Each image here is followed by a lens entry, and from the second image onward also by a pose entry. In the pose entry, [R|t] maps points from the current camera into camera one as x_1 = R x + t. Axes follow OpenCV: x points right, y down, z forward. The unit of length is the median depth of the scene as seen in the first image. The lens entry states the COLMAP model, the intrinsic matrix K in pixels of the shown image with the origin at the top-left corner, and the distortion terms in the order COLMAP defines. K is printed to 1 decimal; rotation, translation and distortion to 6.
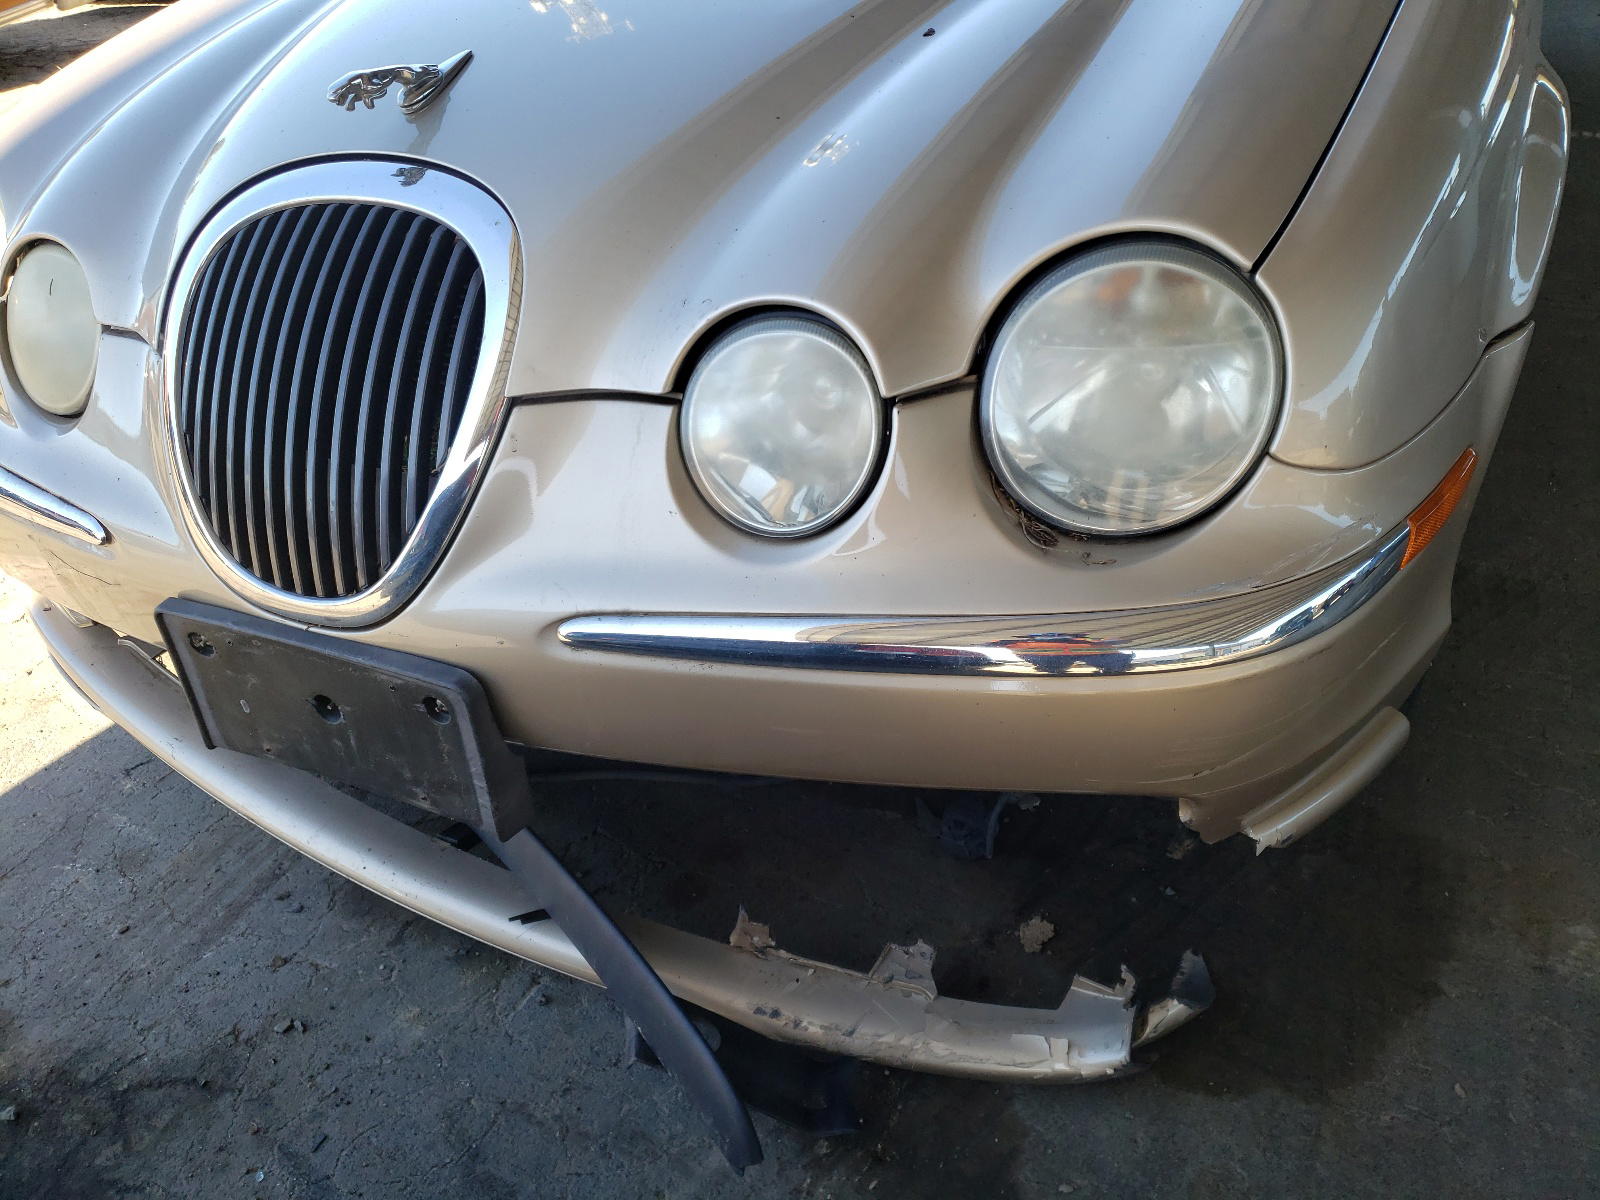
lens RADIAL K [[1220.4, 0, 800.0], [0, 1220.4, 600.0], [0, 0, 1]] dist [0.041785, -0.007814]
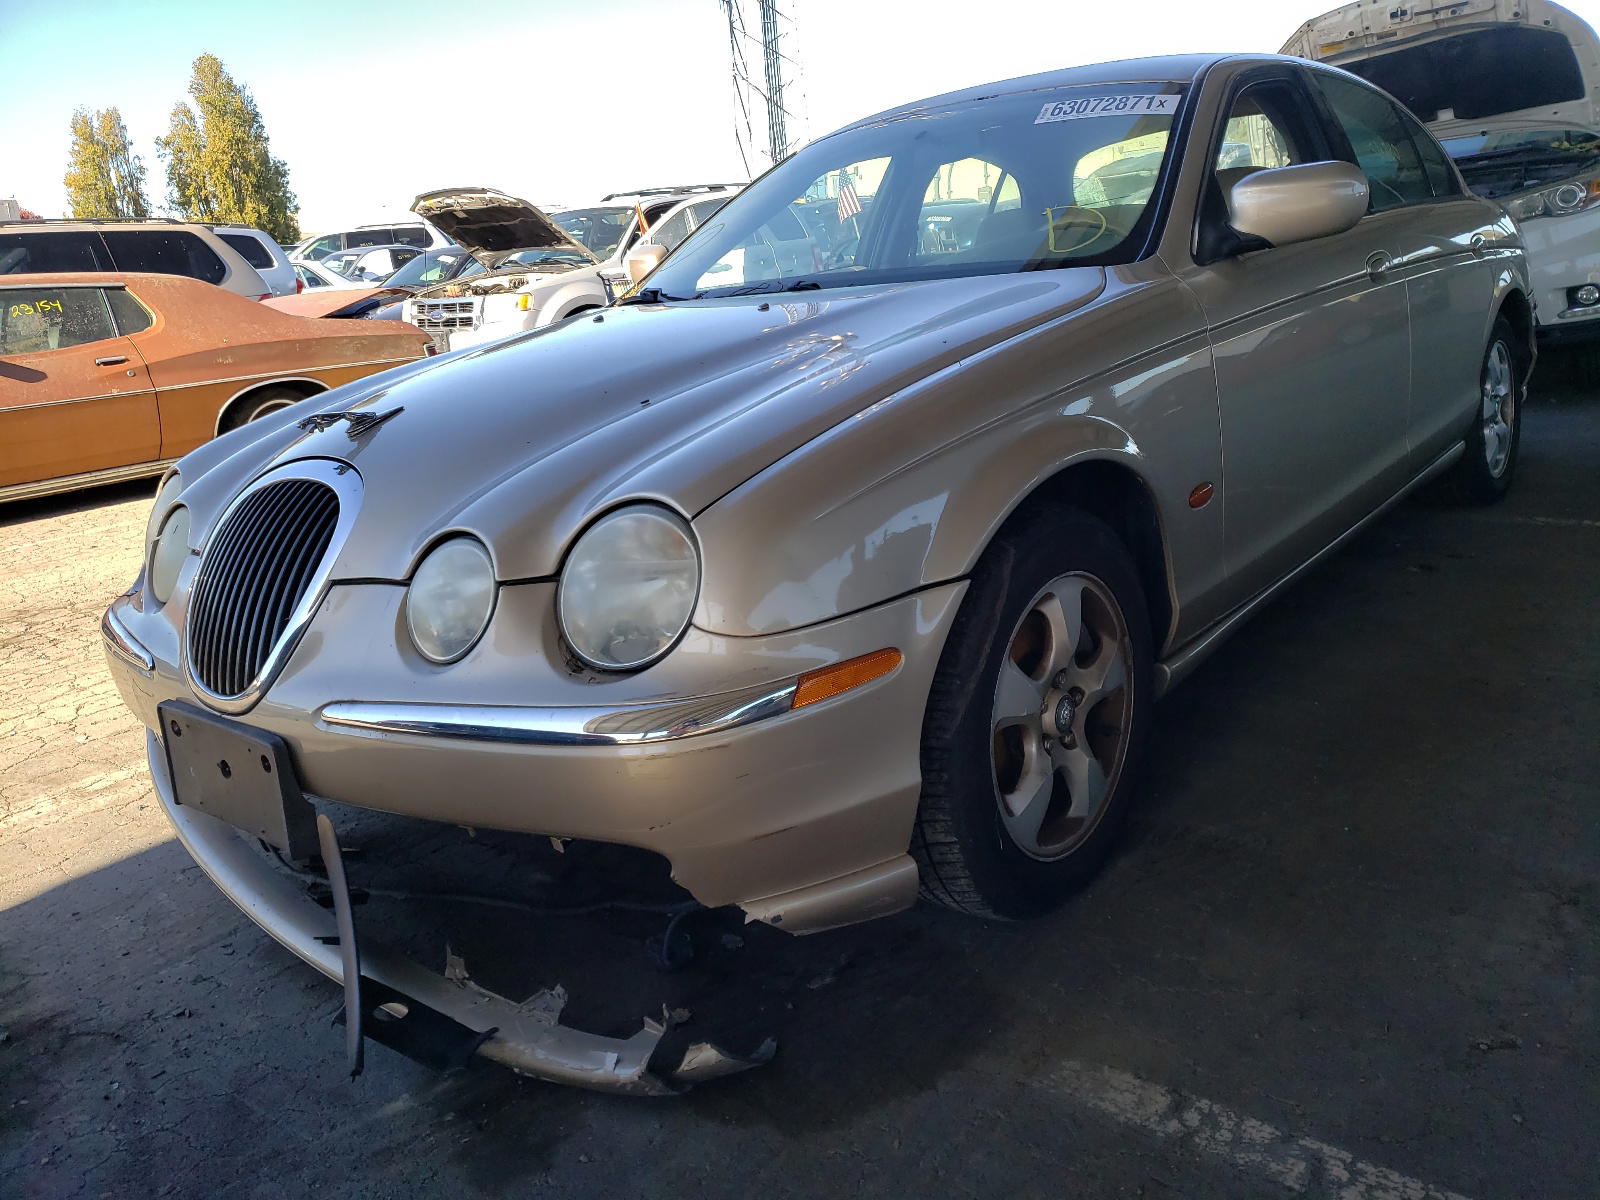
lens RADIAL K [[1220.4, 0, 800.0], [0, 1220.4, 600.0], [0, 0, 1]] dist [0.041785, -0.007814]
pose [[0.967004, 0.057567, -0.248171, 0.736809], [-0.130555, 0.948477, -0.288699, 0.245054], [0.218765, 0.311573, 0.924697, -0.406712]]
